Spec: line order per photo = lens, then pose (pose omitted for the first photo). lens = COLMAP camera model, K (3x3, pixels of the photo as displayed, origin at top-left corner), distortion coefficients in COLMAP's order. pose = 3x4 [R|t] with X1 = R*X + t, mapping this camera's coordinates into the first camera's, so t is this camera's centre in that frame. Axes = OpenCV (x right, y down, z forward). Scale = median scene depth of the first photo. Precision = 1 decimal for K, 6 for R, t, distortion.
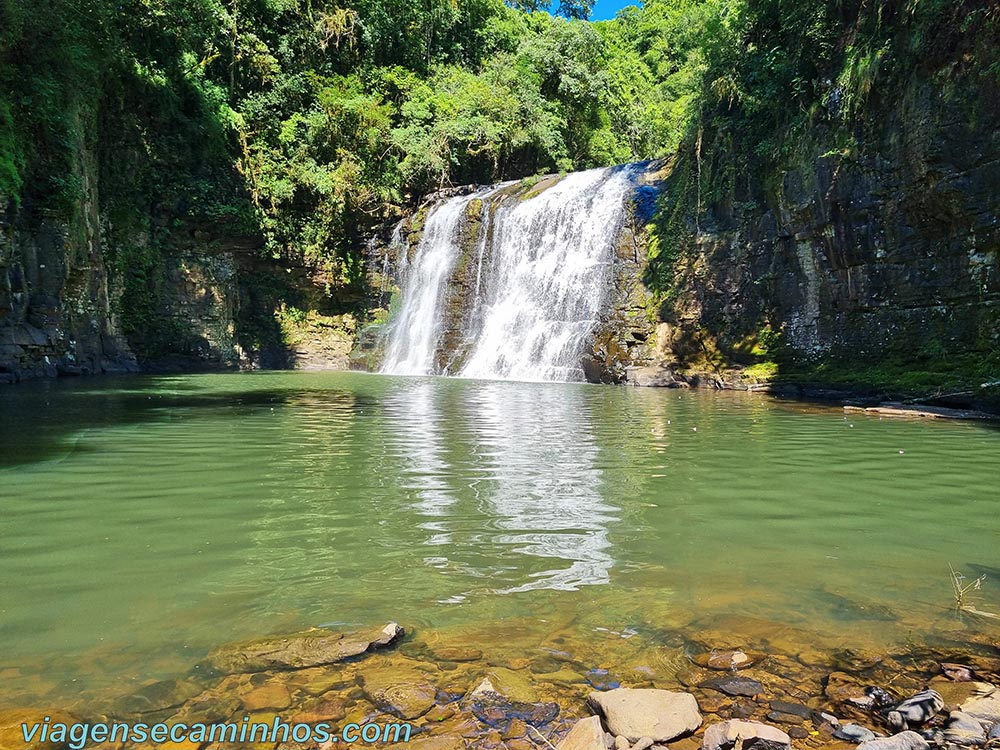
lens RADIAL K [[1134.4, 0, 497.5], [0, 1134.4, 317.1], [0, 0, 1]] dist [-0.008415, 0.289617]
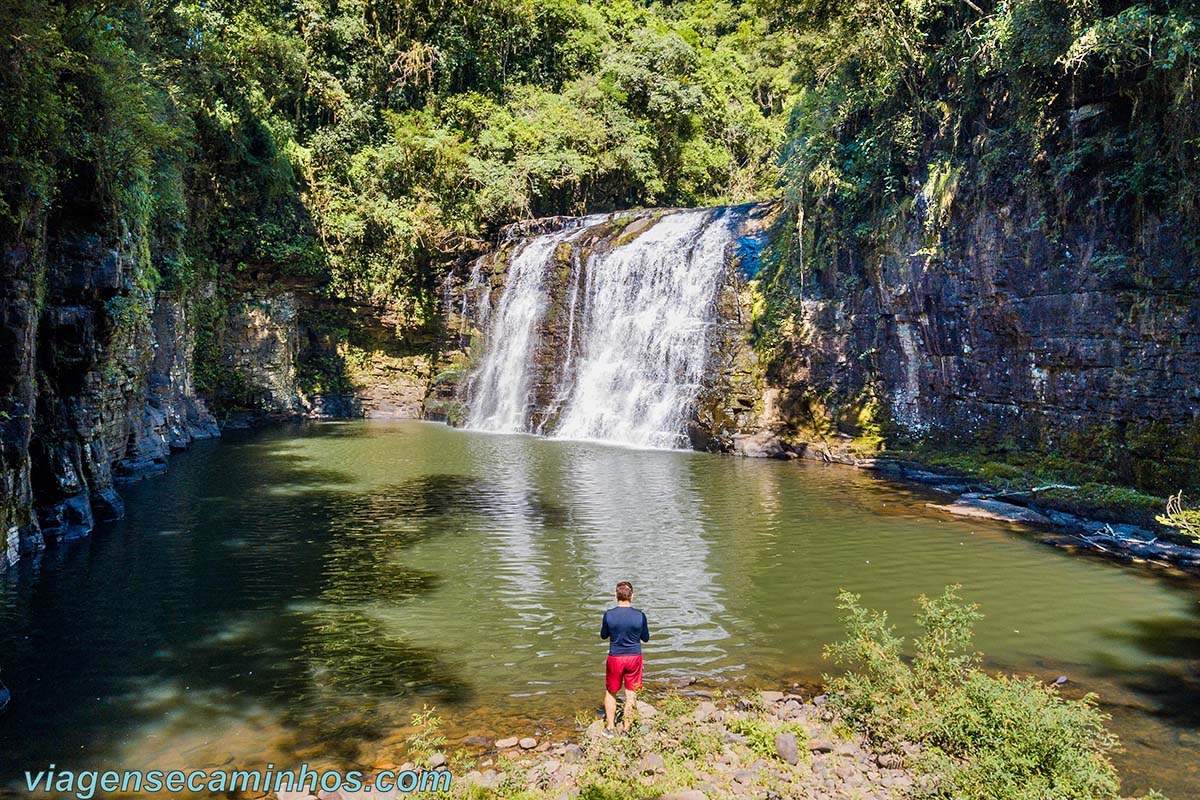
lens RADIAL K [[923.2, 0, 600.0], [0, 923.2, 400.0], [0, 0, 1]] dist [-0.001401, -0.002489]
pose [[0.999176, -0.019505, -0.035588, 0.035306], [0.017933, 0.998873, -0.043953, 0.062364], [0.036405, 0.043279, 0.998400, 0.251450]]
